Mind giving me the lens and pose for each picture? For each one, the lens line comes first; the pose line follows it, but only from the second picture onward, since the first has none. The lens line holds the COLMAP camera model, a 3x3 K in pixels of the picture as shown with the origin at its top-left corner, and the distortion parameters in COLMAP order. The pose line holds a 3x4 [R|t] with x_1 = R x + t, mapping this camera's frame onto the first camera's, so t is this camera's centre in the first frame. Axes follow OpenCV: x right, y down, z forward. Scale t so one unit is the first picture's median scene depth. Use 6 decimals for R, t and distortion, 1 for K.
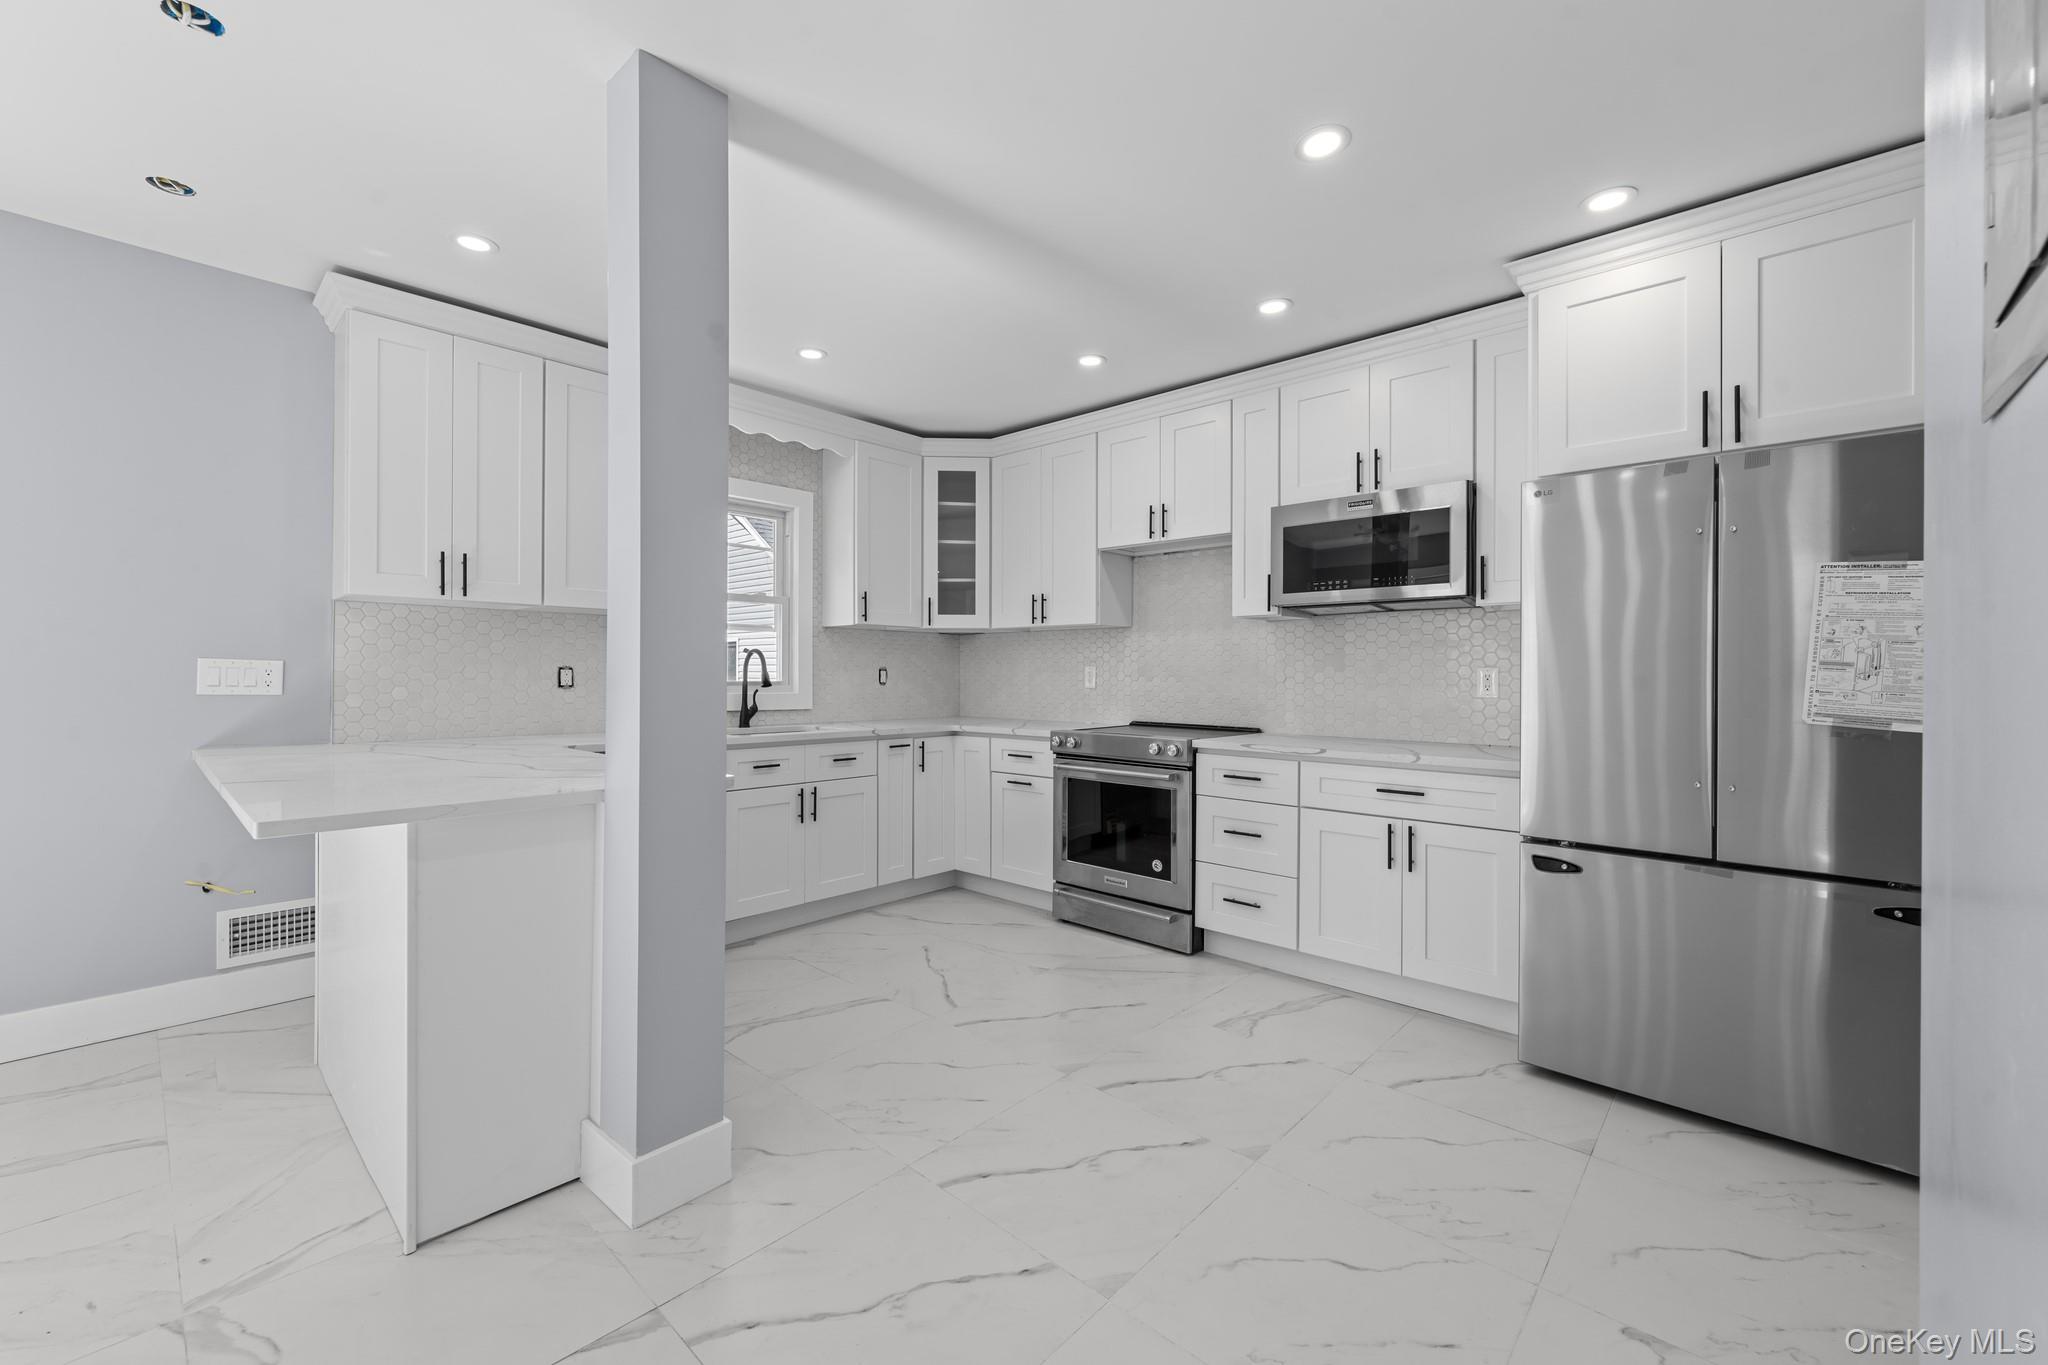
lens RADIAL K [[833.2, 0, 1010.5], [0, 833.2, 670.5], [0, 0, 1]] dist [0.001857, -0.000700]
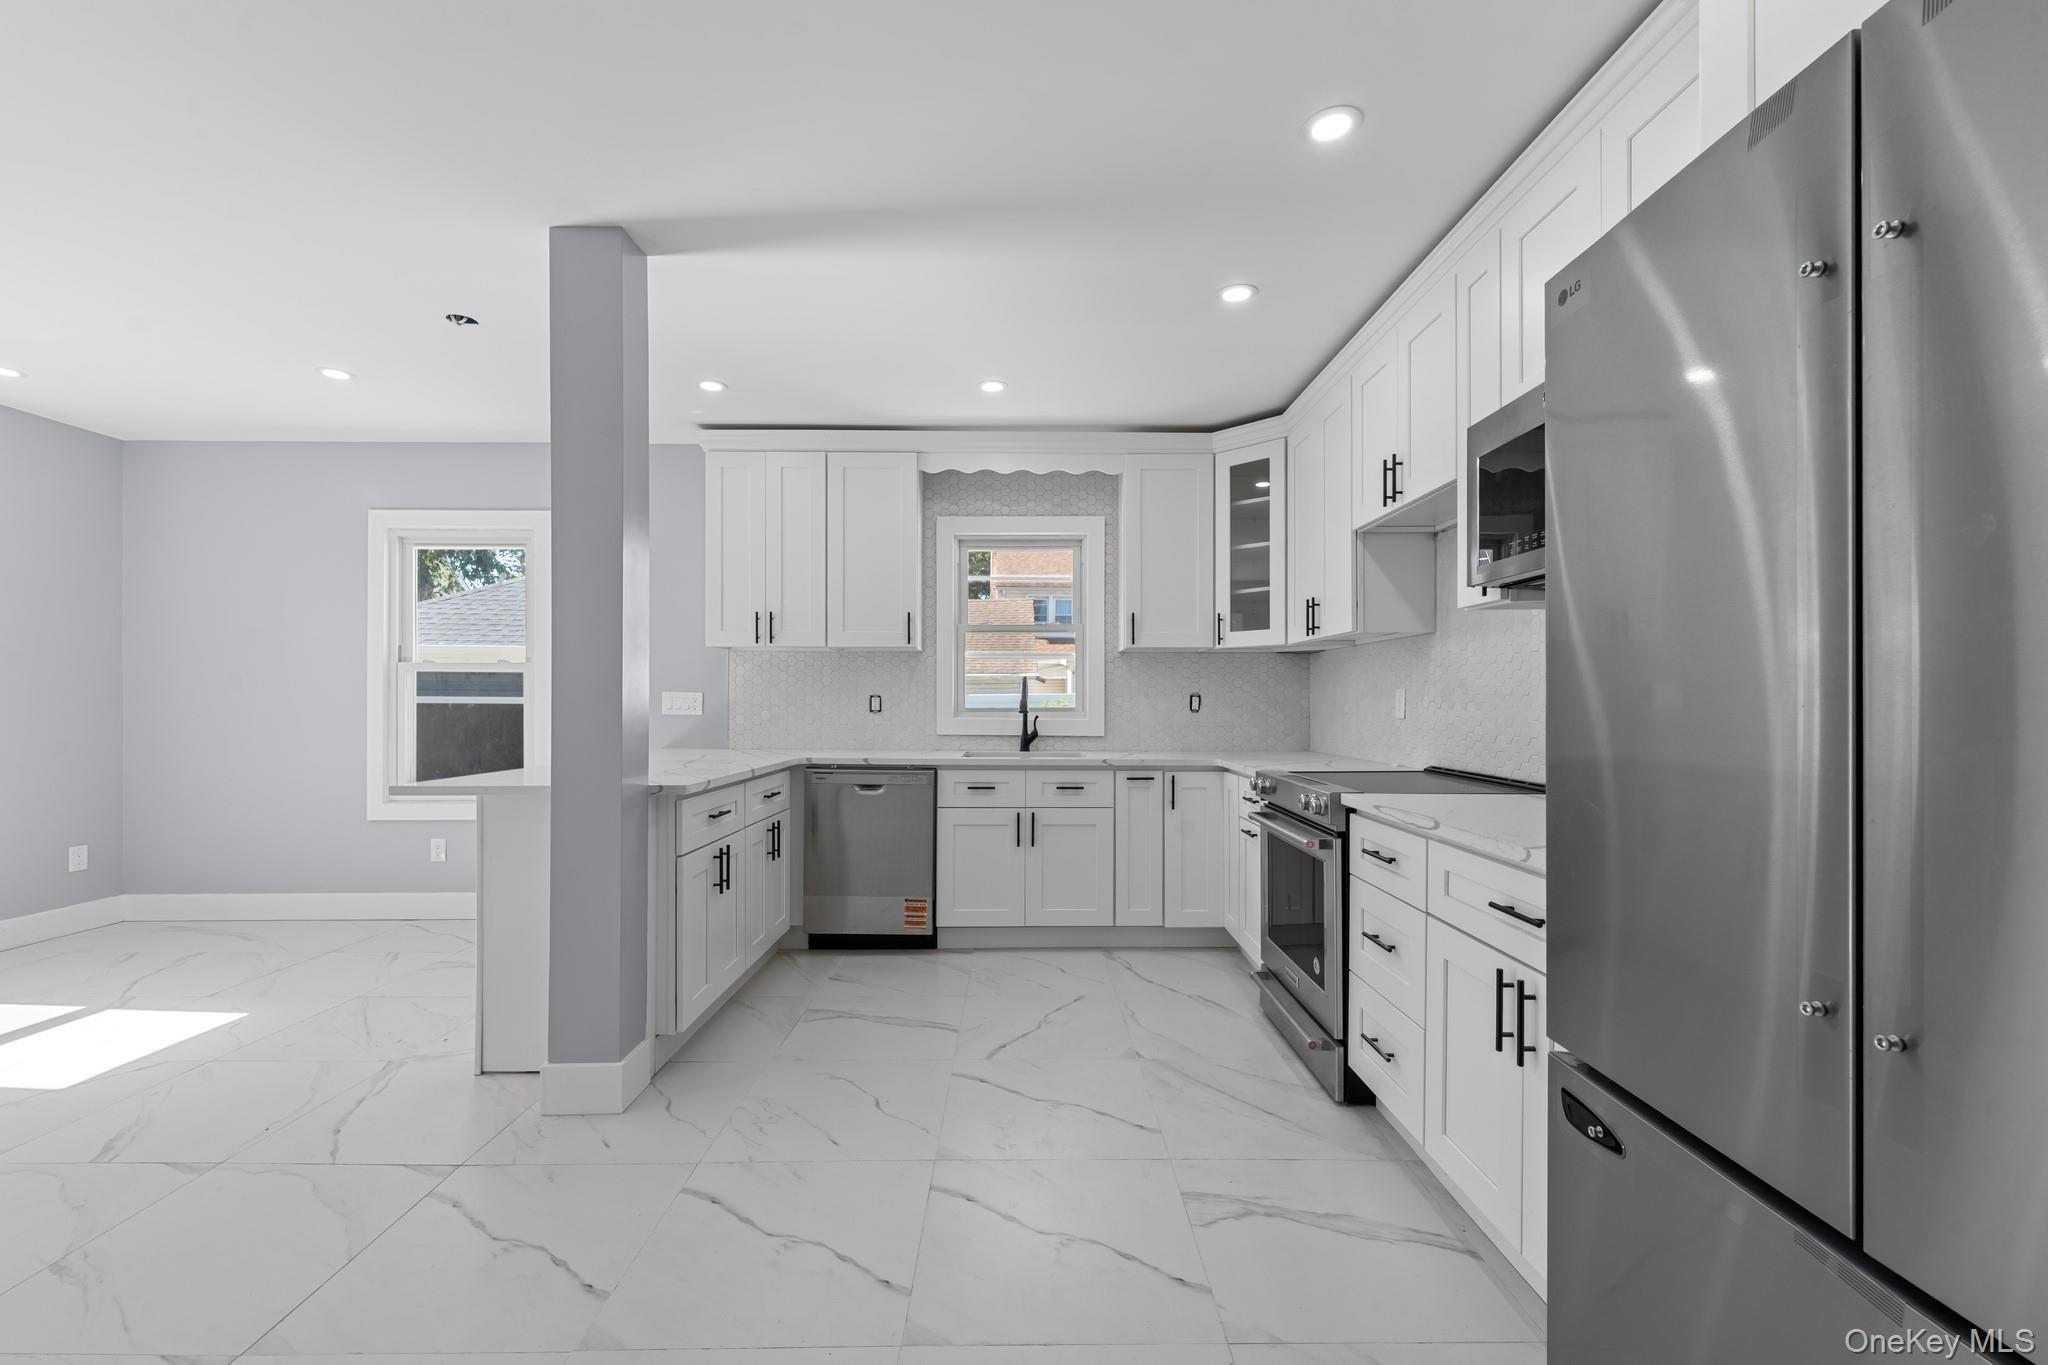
lens RADIAL K [[833.2, 0, 1023.0], [0, 833.2, 700.8], [0, 0, 1]] dist [0.001857, -0.000700]
pose [[0.685032, -0.003433, -0.728504, 0.455598], [0.004659, 0.999989, -0.000331, 0.004666], [0.728498, -0.003168, 0.685041, 0.281695]]
